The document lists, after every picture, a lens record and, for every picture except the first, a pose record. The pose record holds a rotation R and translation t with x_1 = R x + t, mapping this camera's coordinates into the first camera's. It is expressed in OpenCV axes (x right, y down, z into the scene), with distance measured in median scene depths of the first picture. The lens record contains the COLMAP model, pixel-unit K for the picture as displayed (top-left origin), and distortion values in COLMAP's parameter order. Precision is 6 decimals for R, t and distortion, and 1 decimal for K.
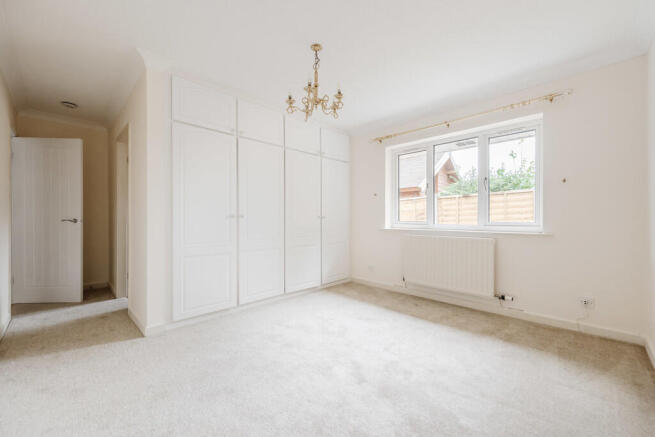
lens RADIAL K [[256.1, 0, 332.4], [0, 256.1, 221.4], [0, 0, 1]] dist [0.002443, -0.000325]
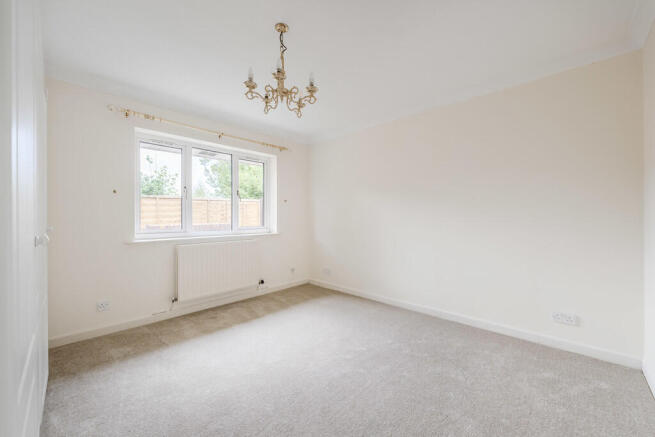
lens RADIAL K [[256.1, 0, 326.9], [0, 256.1, 218.2], [0, 0, 1]] dist [0.002443, -0.000325]
pose [[-0.029607, 0.004936, 0.999549, -0.609422], [0.008822, 0.999950, -0.004676, -0.026653], [-0.999523, 0.008680, -0.029649, 0.605278]]
